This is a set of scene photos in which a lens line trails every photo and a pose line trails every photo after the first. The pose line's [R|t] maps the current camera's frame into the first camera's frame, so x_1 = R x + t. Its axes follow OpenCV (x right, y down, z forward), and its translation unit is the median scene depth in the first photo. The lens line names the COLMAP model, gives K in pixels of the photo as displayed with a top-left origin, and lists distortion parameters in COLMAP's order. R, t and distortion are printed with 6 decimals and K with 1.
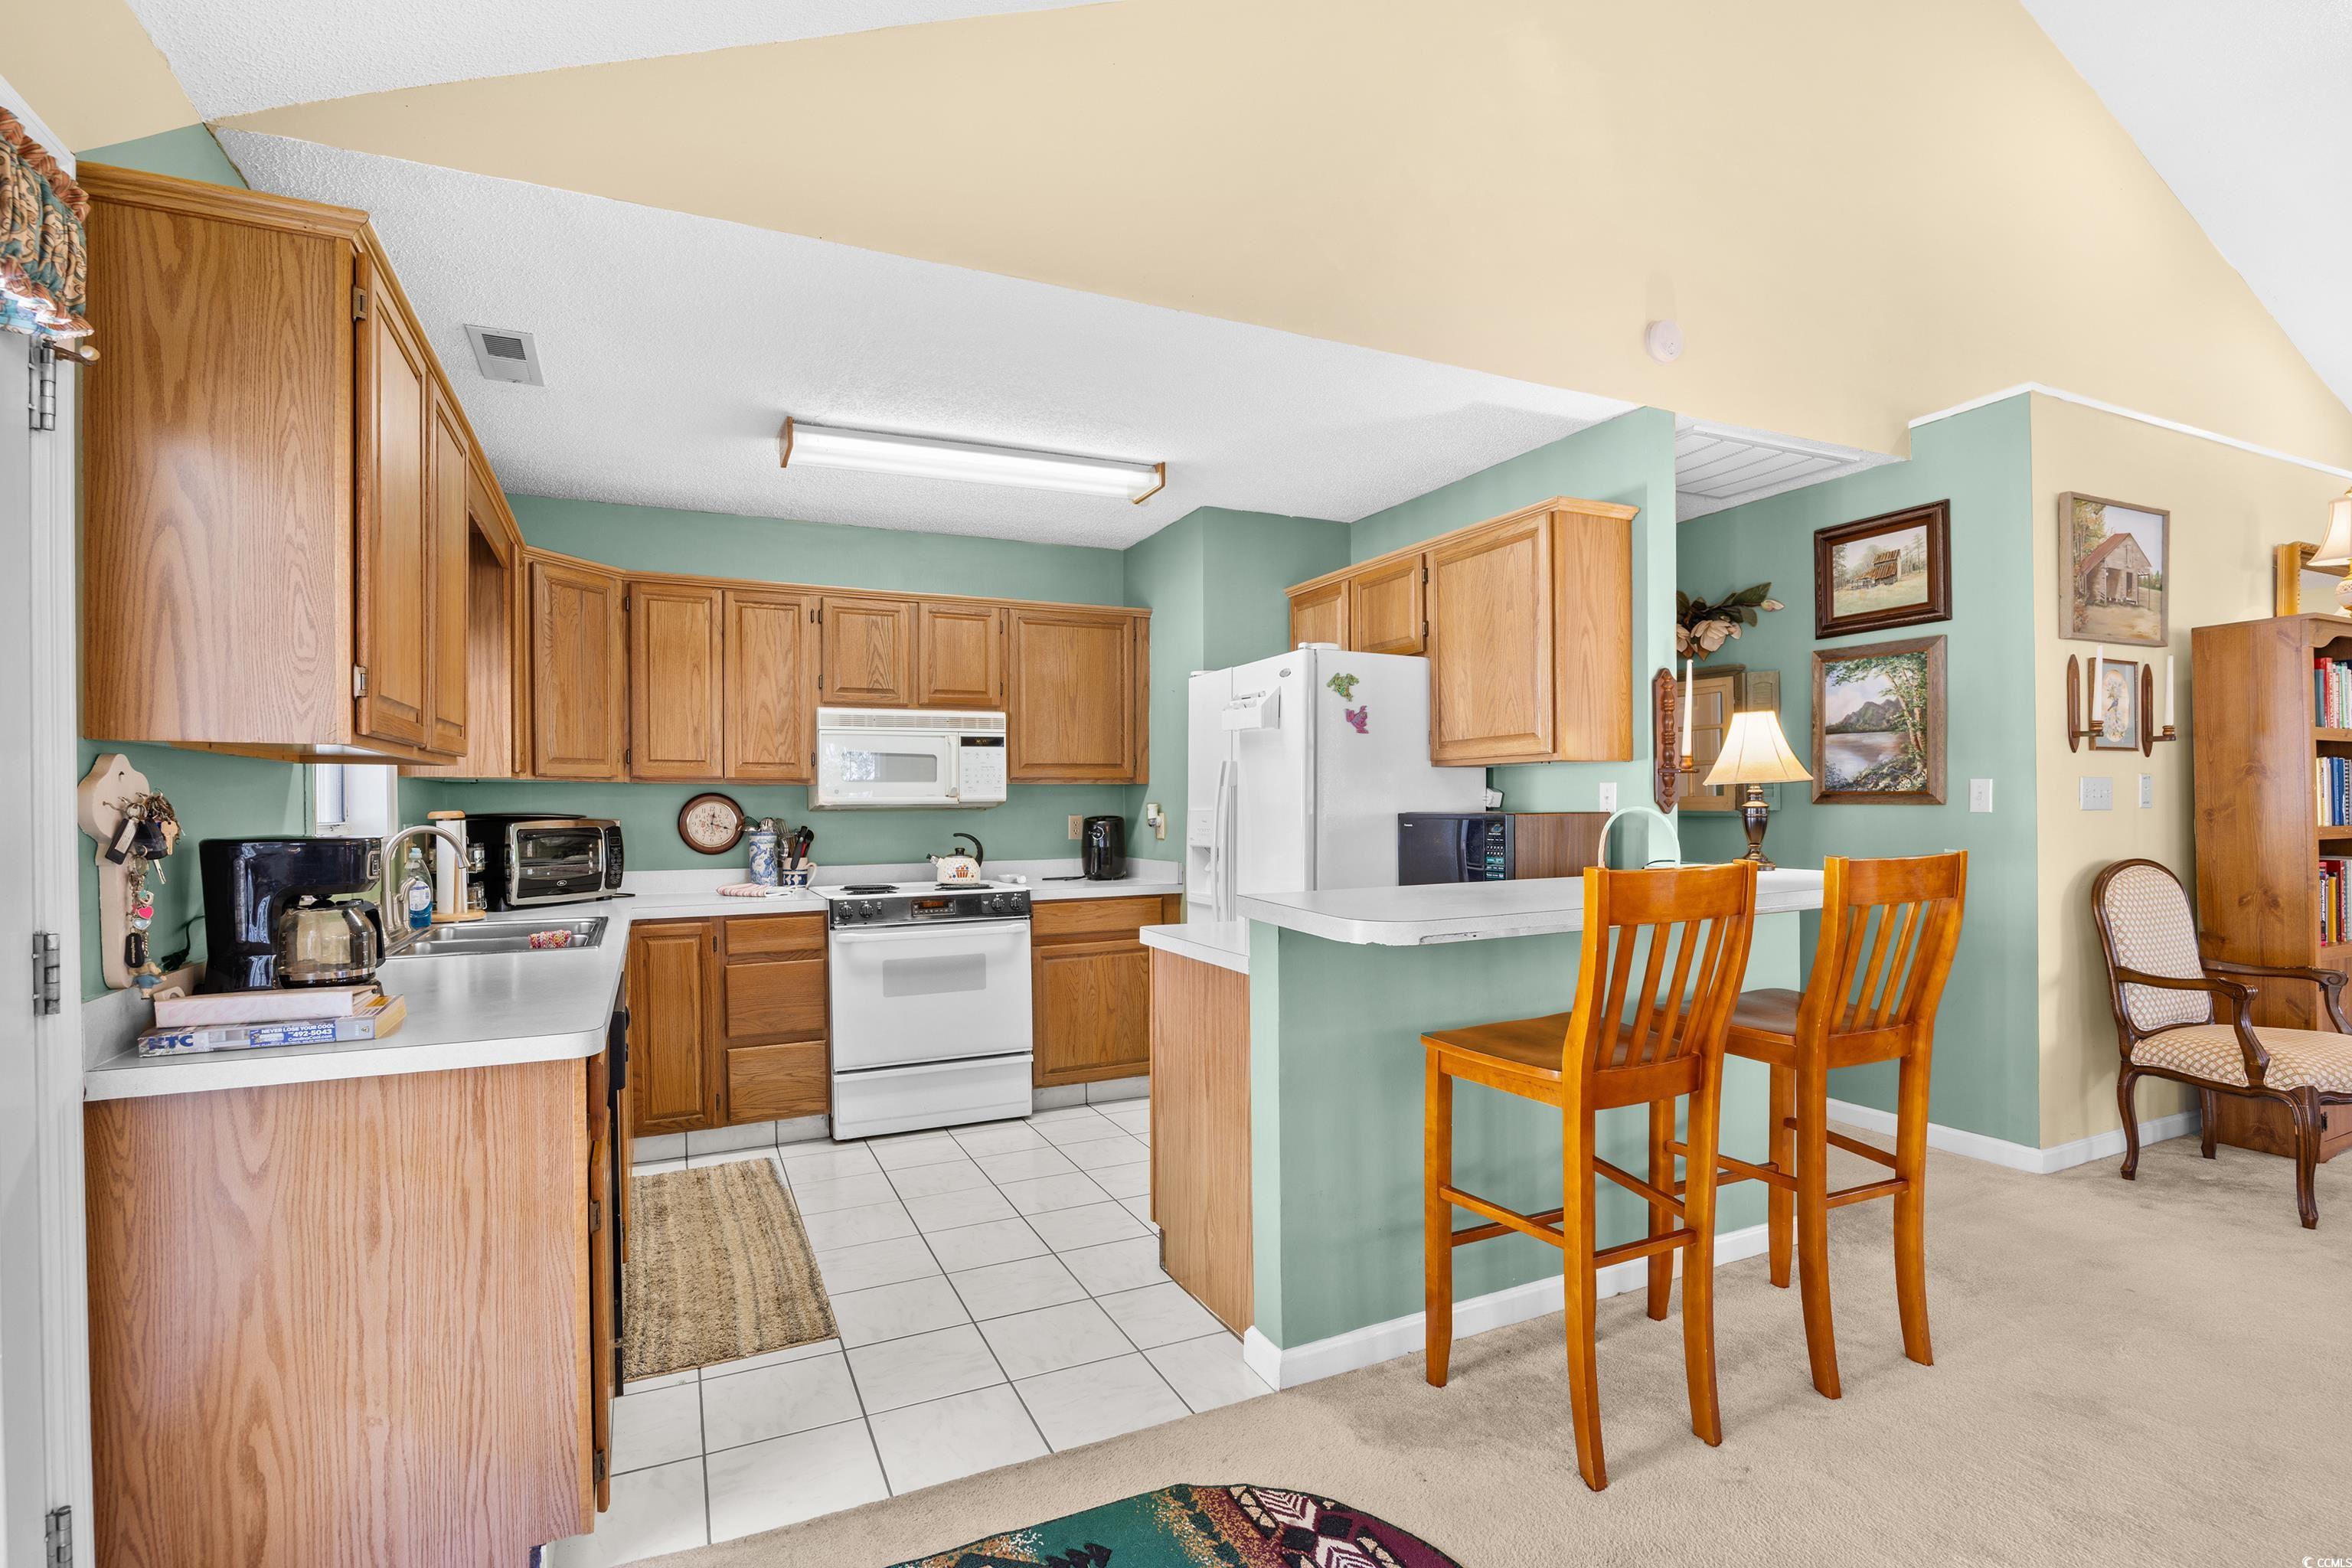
lens RADIAL K [[1104.2, 0, 1177.3], [0, 1104.2, 801.7], [0, 0, 1]] dist [-0.003866, -0.000863]
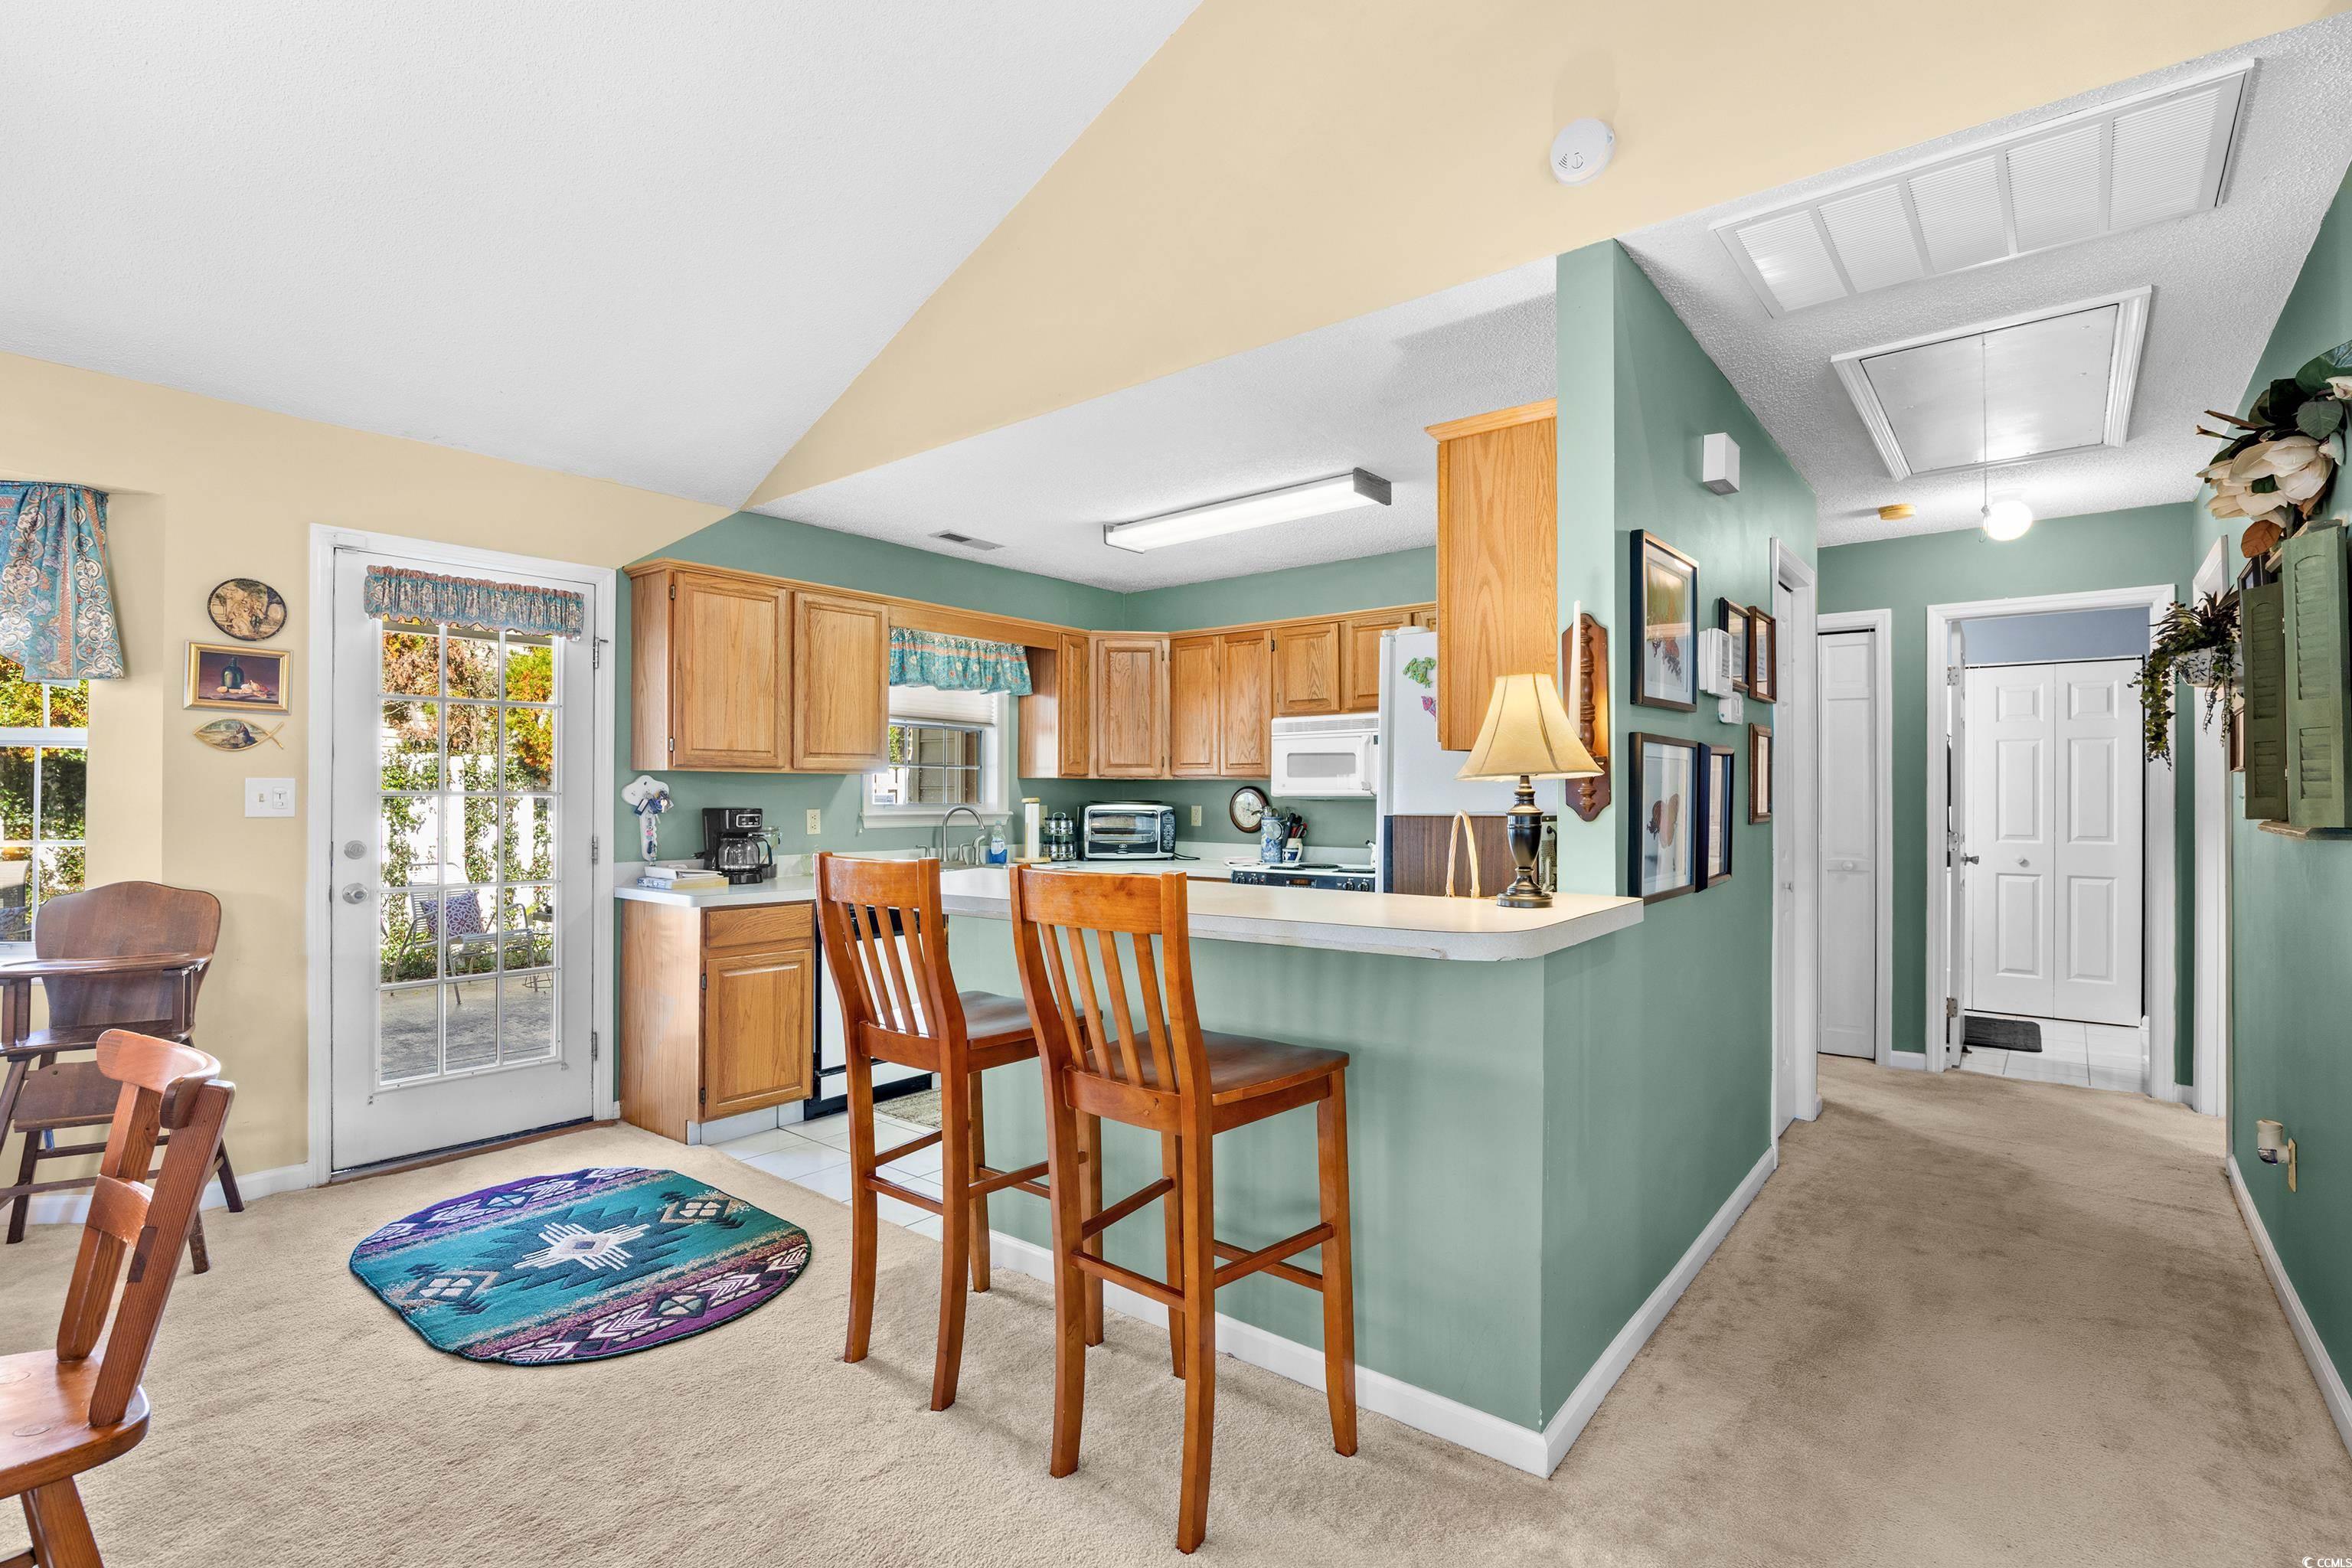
lens RADIAL K [[1092.4, 0, 1169.5], [0, 1092.4, 789.4], [0, 0, 1]] dist [-0.000001, -0.000881]
pose [[0.433022, 0.004009, -0.901375, 0.747482], [-0.003822, 0.999989, 0.002612, -0.007720], [0.901375, 0.002314, 0.433032, 0.361979]]
